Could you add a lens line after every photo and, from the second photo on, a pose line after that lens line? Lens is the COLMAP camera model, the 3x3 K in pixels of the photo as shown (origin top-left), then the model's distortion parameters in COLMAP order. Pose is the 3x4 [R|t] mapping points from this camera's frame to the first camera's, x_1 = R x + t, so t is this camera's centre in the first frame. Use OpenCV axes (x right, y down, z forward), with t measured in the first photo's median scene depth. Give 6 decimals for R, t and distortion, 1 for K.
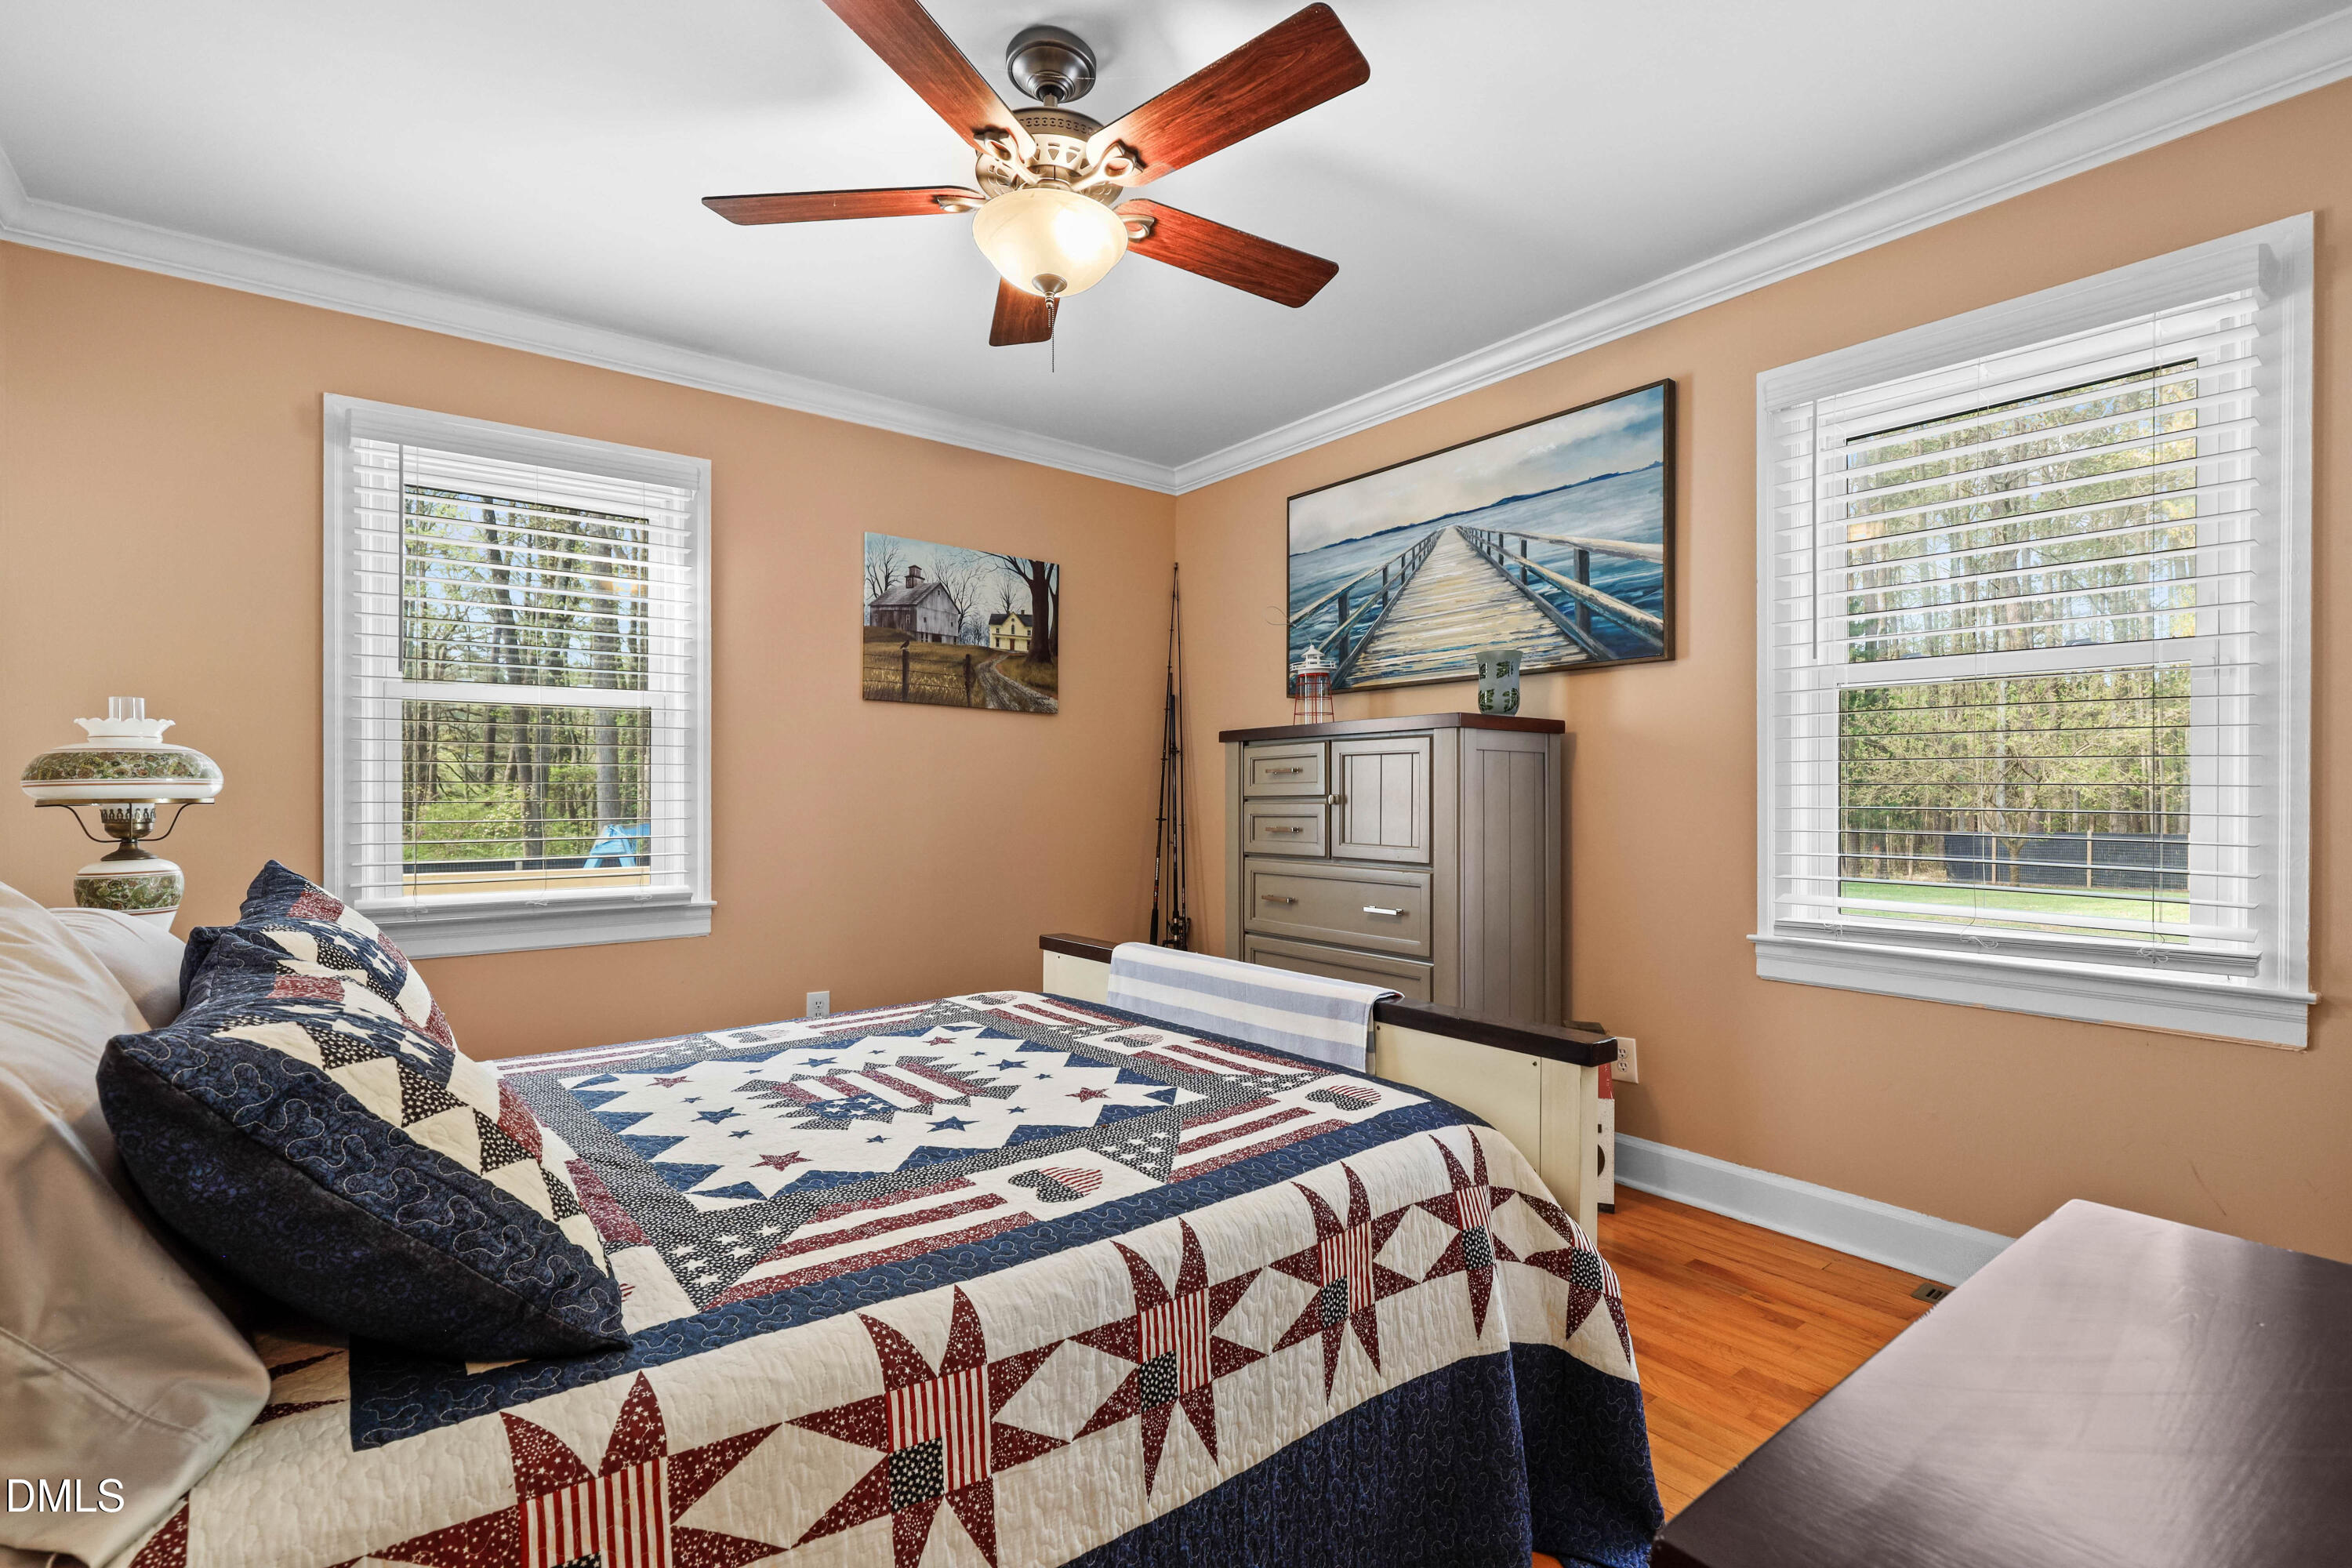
lens RADIAL K [[1058.3, 0, 1181.7], [0, 1058.3, 799.0], [0, 0, 1]] dist [-0.000181, 0.000647]
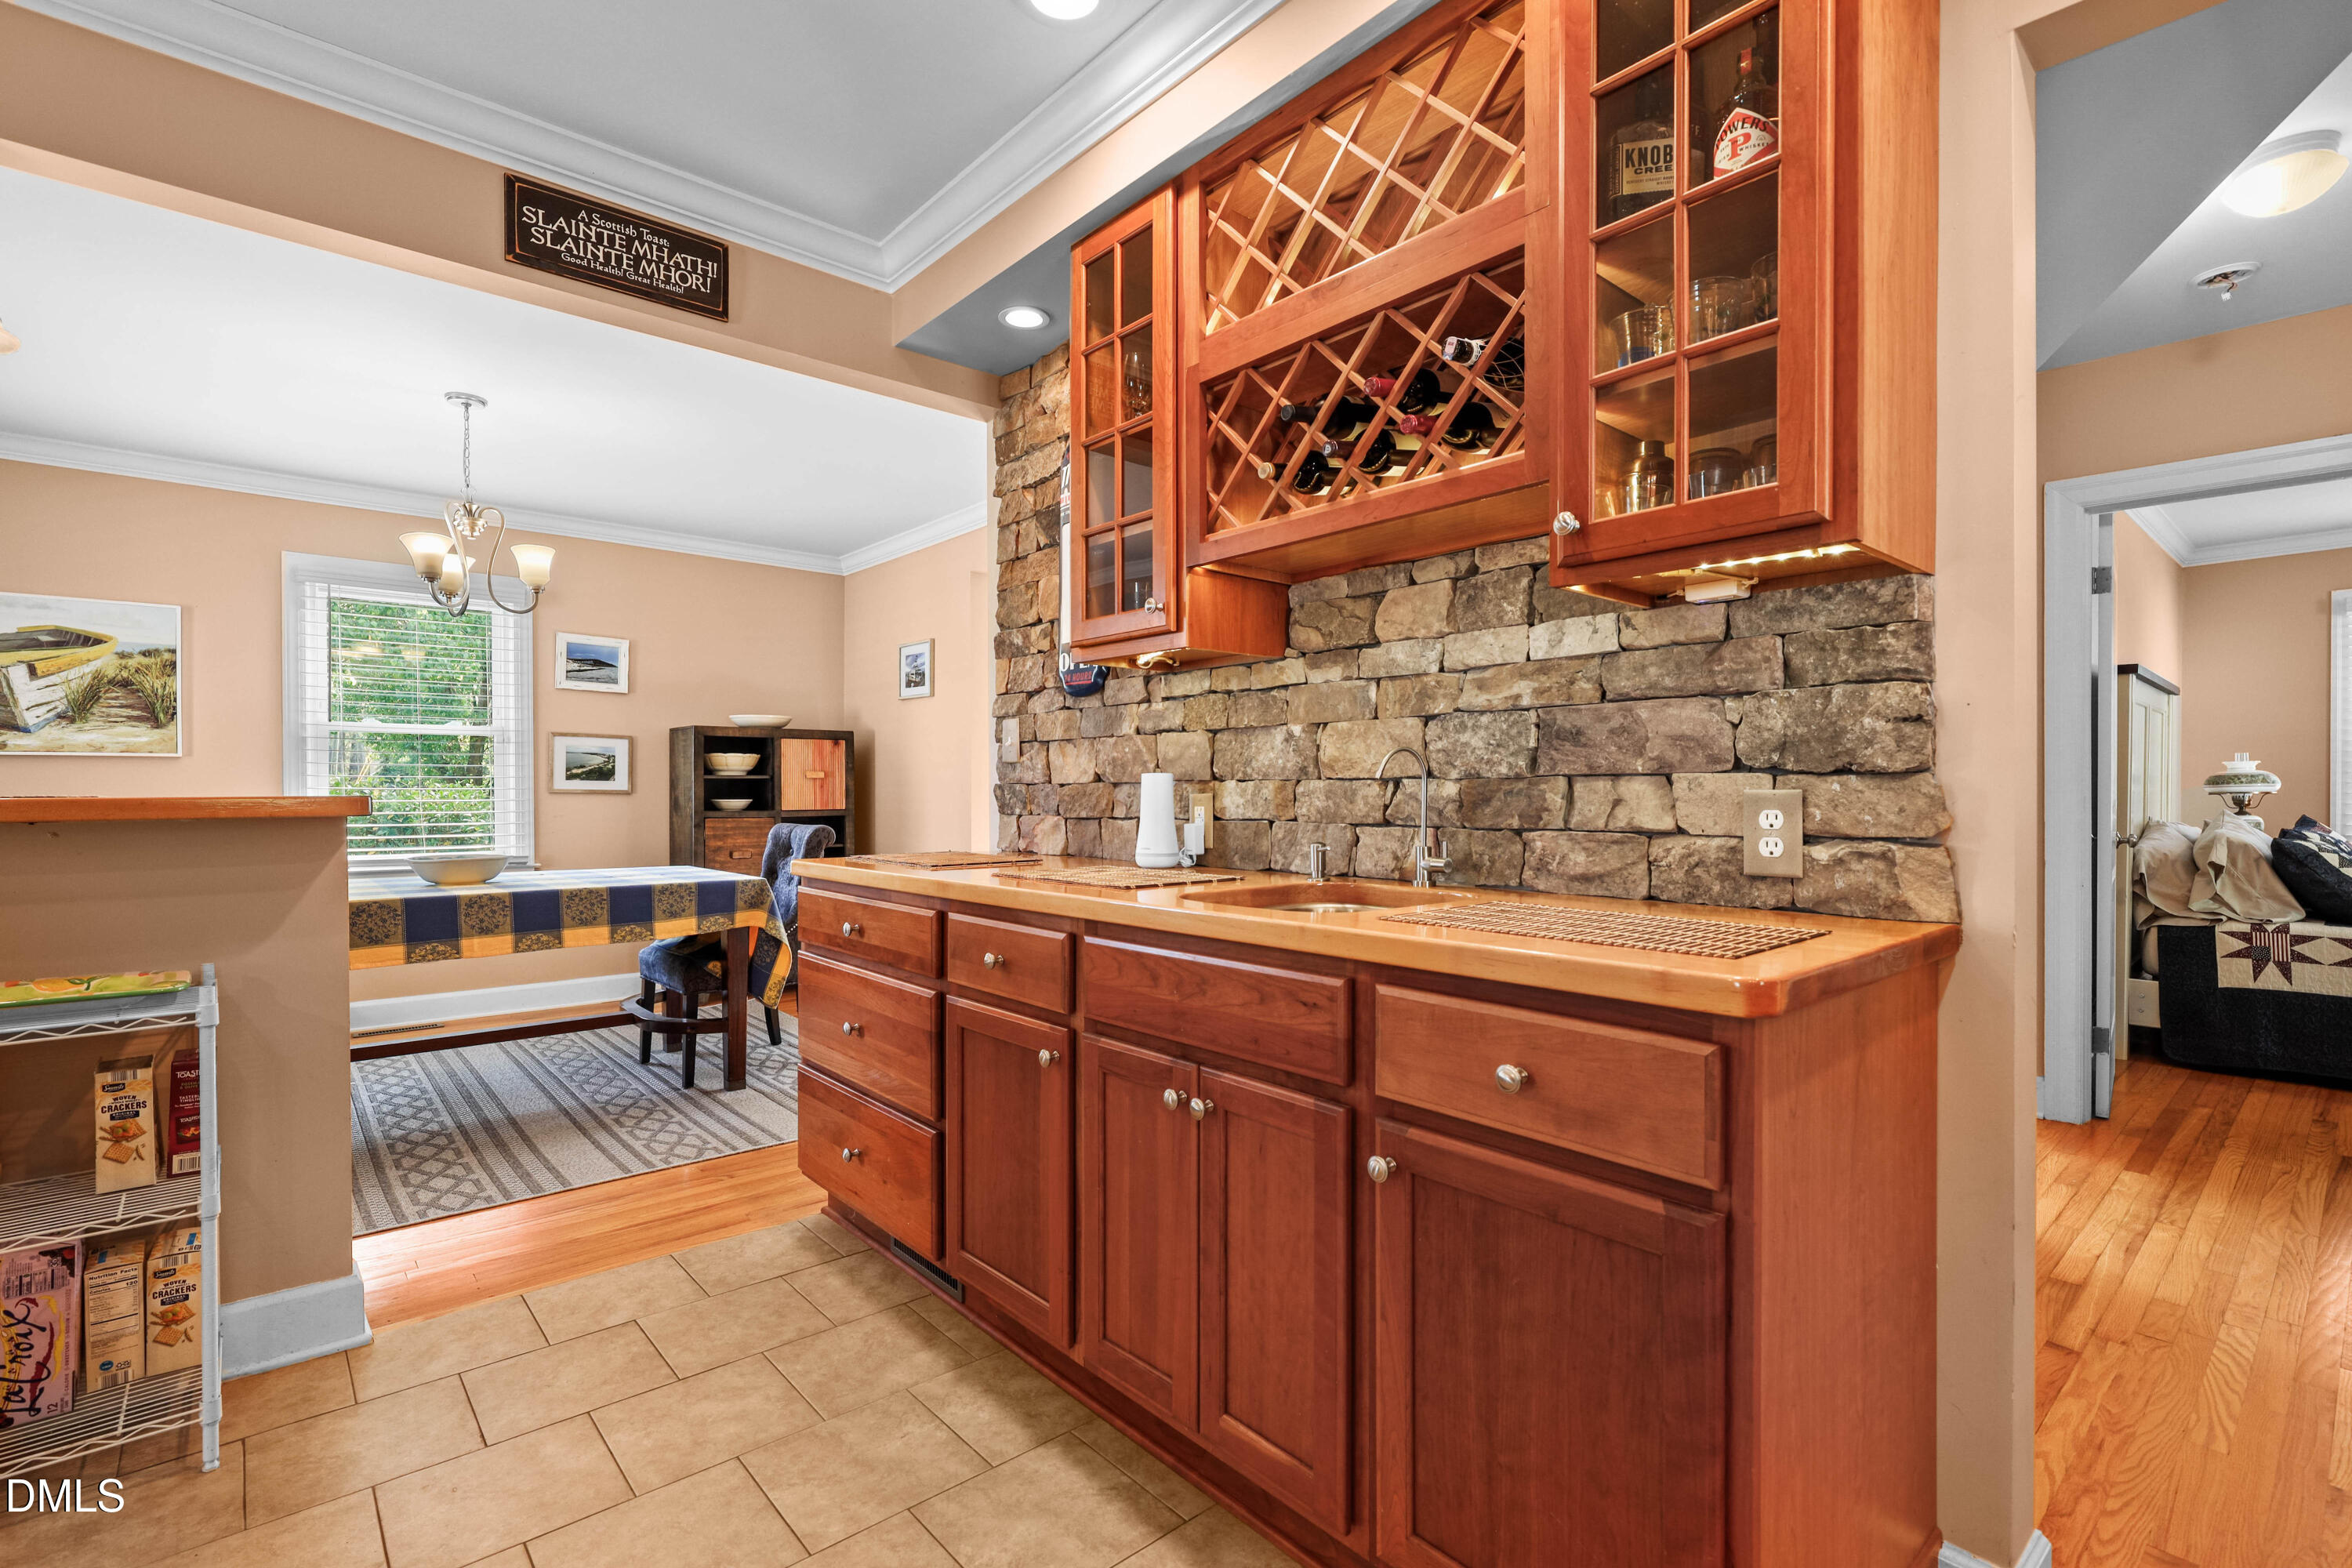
lens RADIAL K [[1067.6, 0, 1184.4], [0, 1067.6, 814.2], [0, 0, 1]] dist [-0.000173, -0.000503]
pose [[0.061323, 0.021216, -0.997892, 1.522317], [0.003407, 0.999764, 0.021465, -0.010165], [0.998112, -0.004716, 0.061237, -1.823086]]
